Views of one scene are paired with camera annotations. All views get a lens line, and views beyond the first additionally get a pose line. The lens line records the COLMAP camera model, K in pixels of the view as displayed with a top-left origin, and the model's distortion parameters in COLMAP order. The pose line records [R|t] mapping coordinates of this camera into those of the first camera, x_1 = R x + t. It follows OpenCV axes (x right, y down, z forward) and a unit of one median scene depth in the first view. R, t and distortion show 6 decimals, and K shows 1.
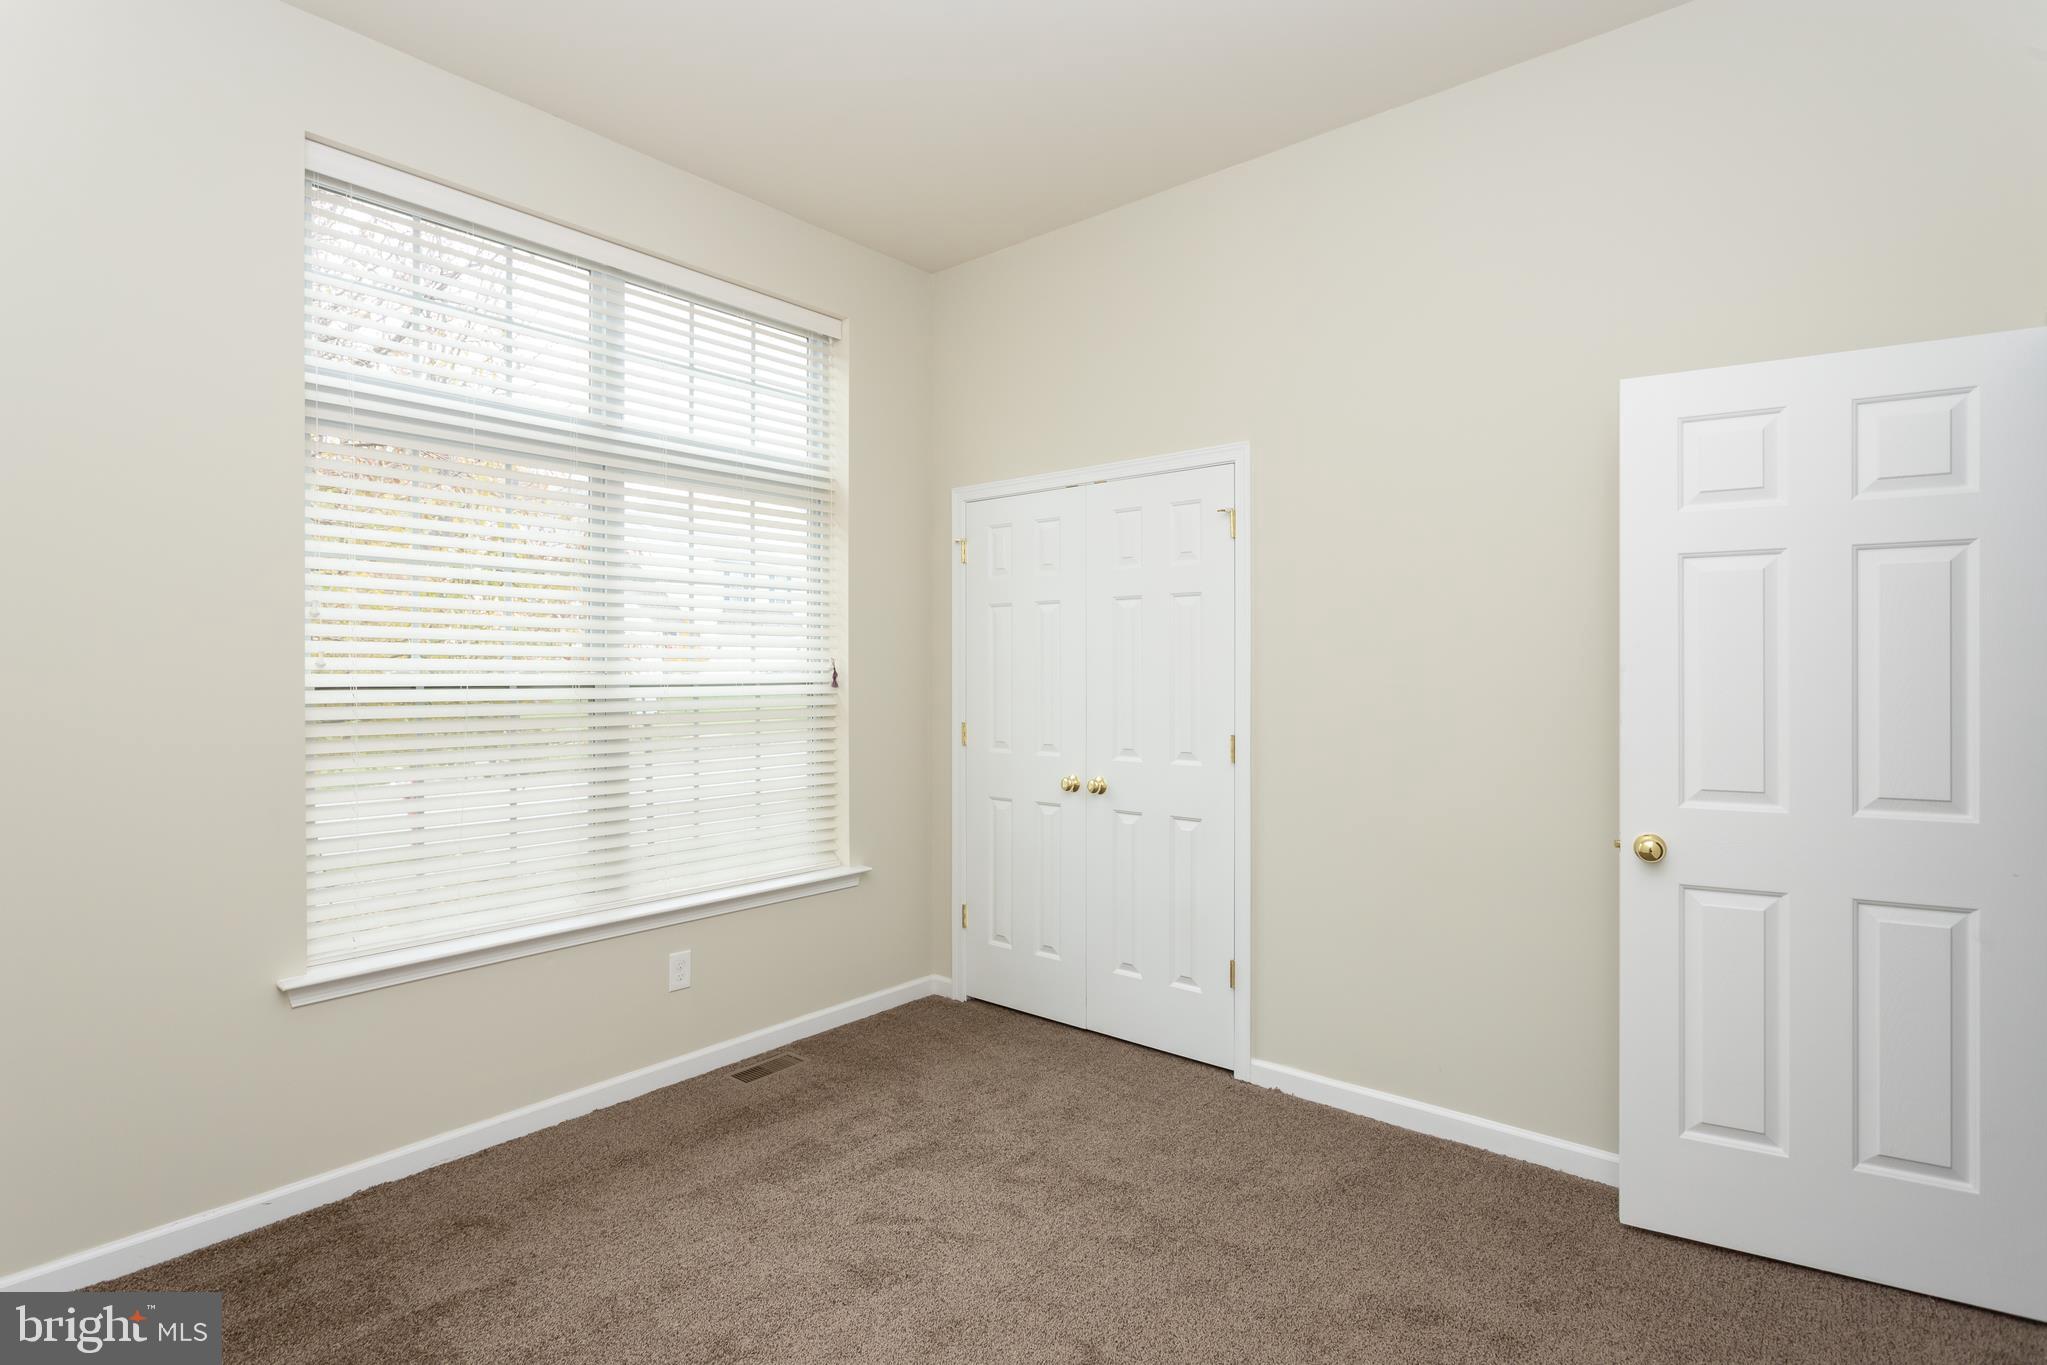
lens RADIAL K [[1020.2, 0, 1016.8], [0, 1020.2, 665.5], [0, 0, 1]] dist [0.000301, 0.000037]
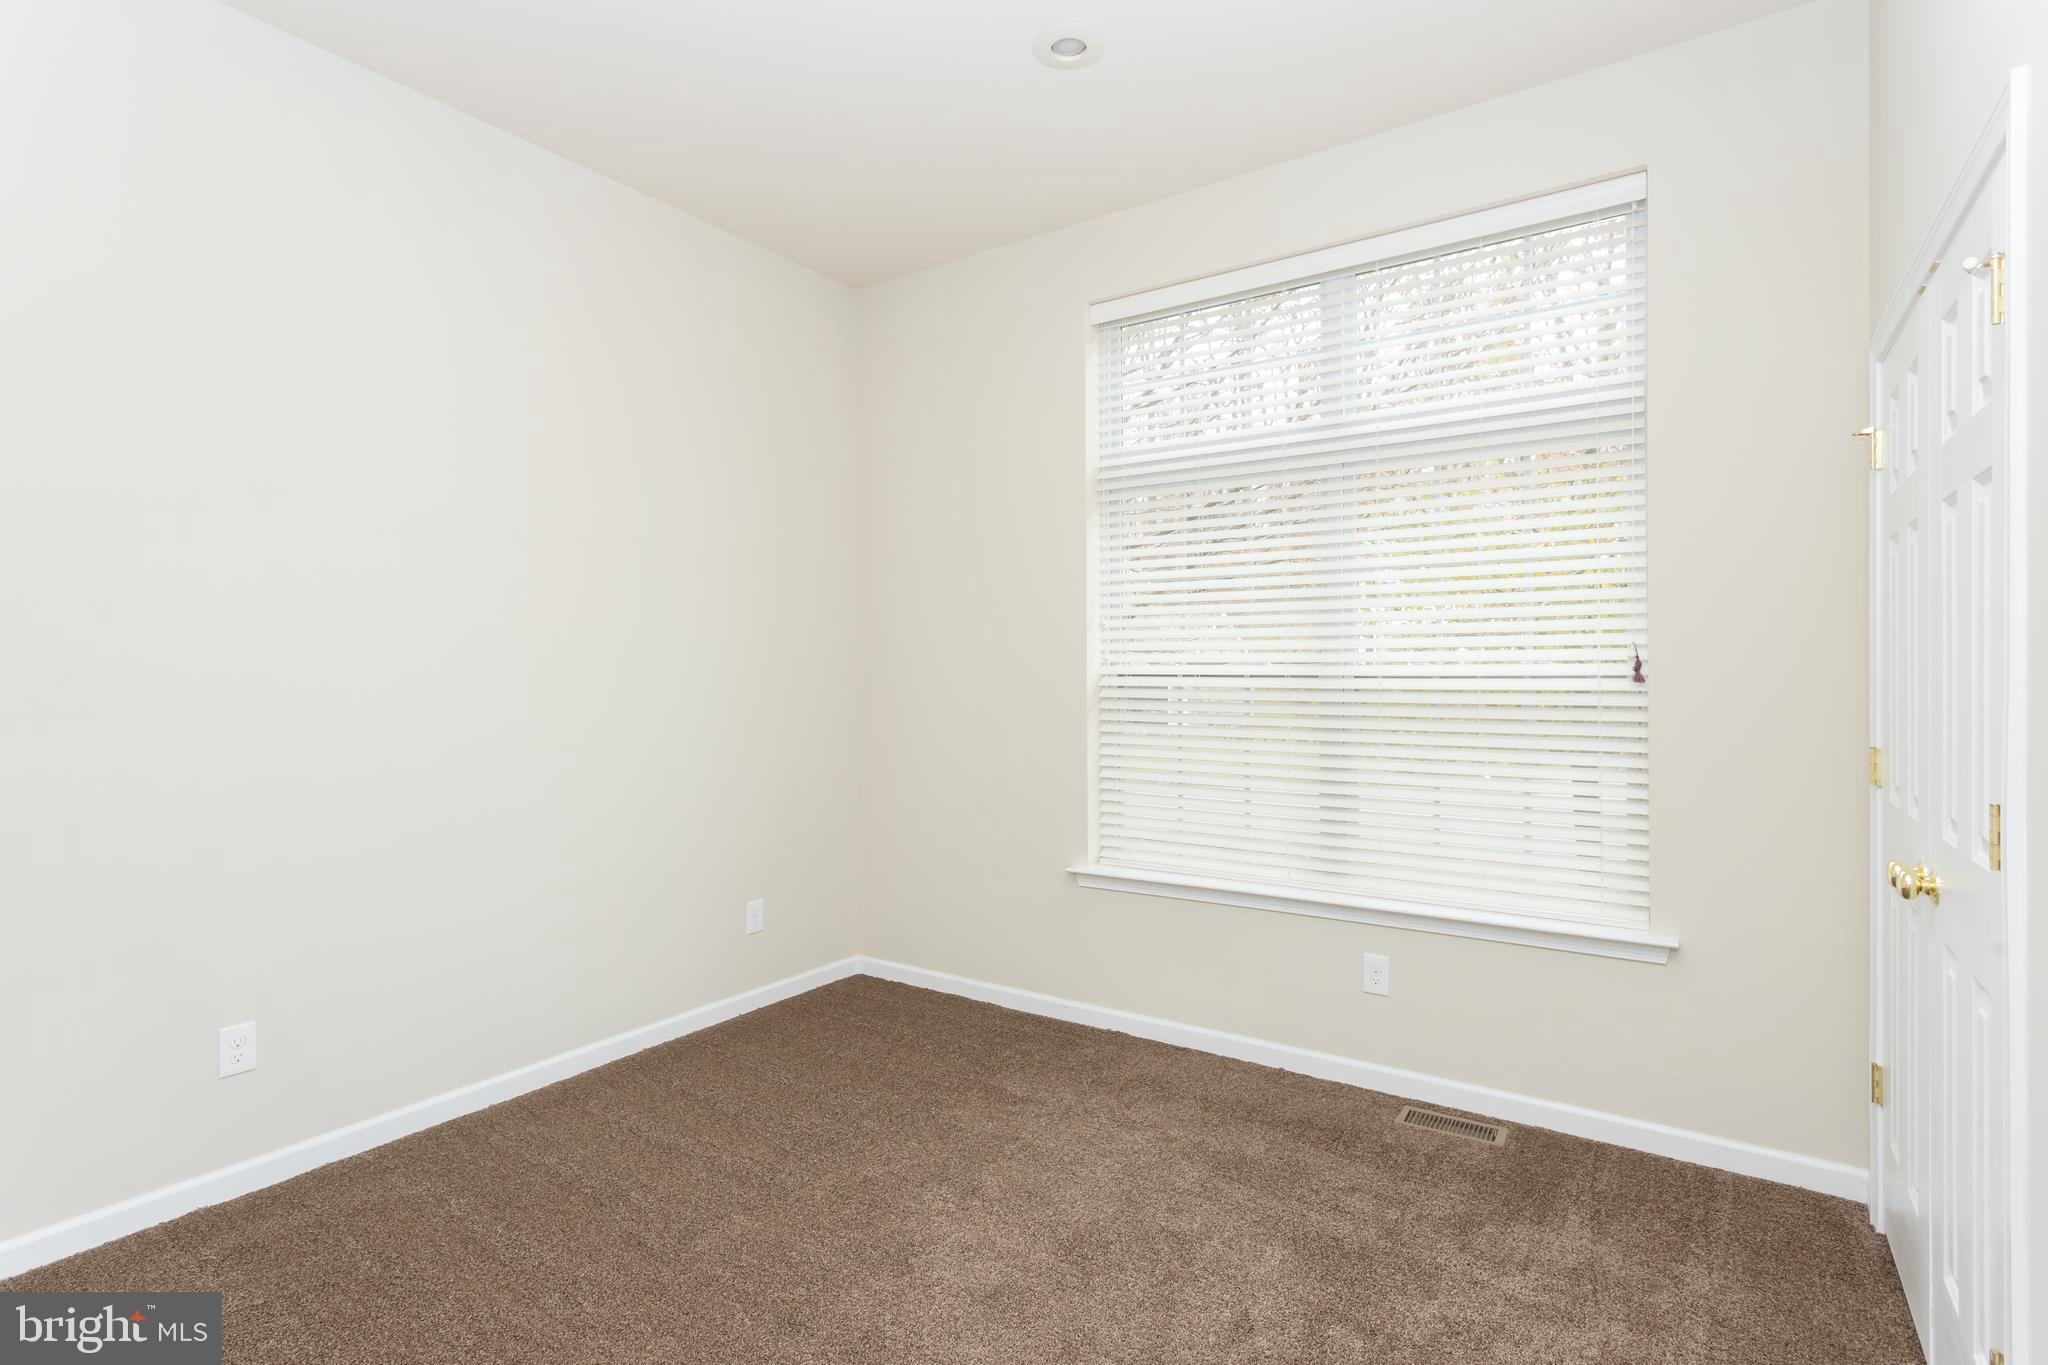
lens RADIAL K [[994.6, 0, 1011.2], [0, 994.6, 686.6], [0, 0, 1]] dist [0.009294, 0.000974]
pose [[0.104741, 0.004142, -0.994491, 0.564580], [-0.000577, 0.999991, 0.004104, 0.025433], [0.994499, 0.000144, 0.104742, 0.564638]]
